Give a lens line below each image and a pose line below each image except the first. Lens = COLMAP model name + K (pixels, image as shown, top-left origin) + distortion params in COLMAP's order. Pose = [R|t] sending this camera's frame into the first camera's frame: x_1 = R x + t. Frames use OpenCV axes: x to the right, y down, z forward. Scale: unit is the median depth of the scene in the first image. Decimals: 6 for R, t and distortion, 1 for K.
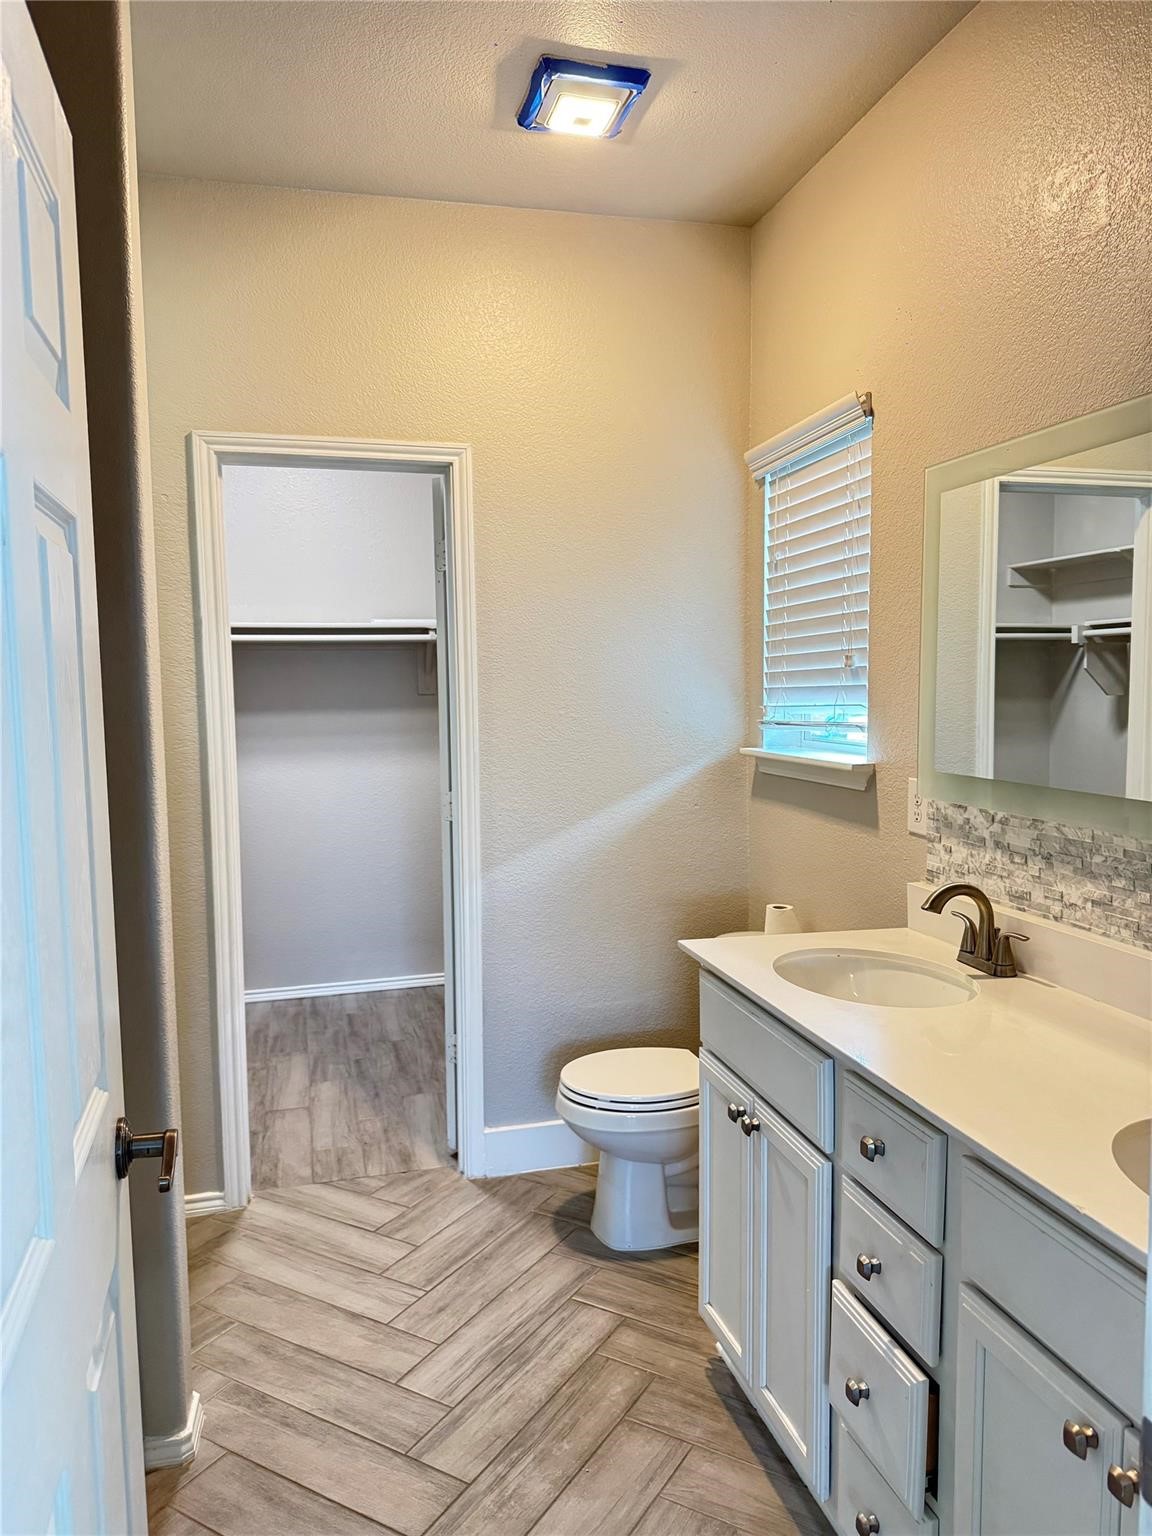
lens RADIAL K [[1068.2, 0, 576.0], [0, 1068.2, 768.0], [0, 0, 1]] dist [0.076025, -0.108193]
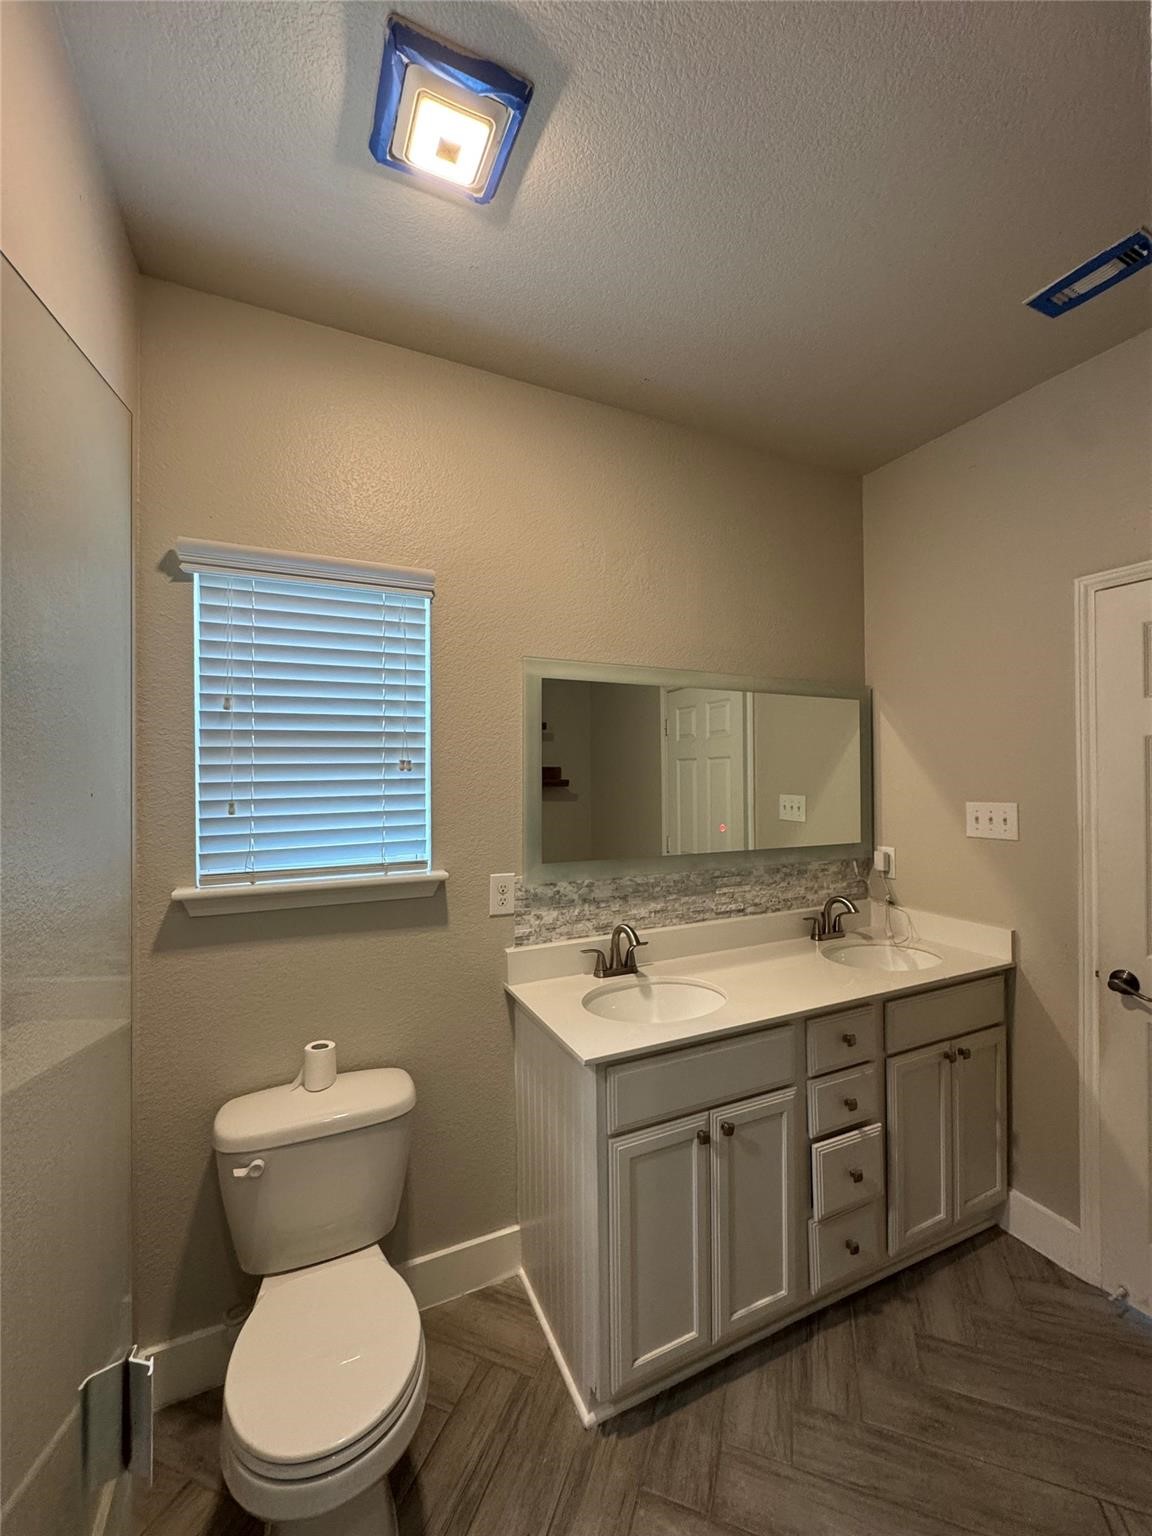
lens RADIAL K [[615.1, 0, 576.0], [0, 615.1, 768.0], [0, 0, 1]] dist [-0.001201, -0.000209]
pose [[-0.183968, 0.022883, 0.982666, -0.525554], [0.084508, 0.996395, -0.007381, -0.123271], [-0.979293, 0.081686, -0.185239, 1.170773]]
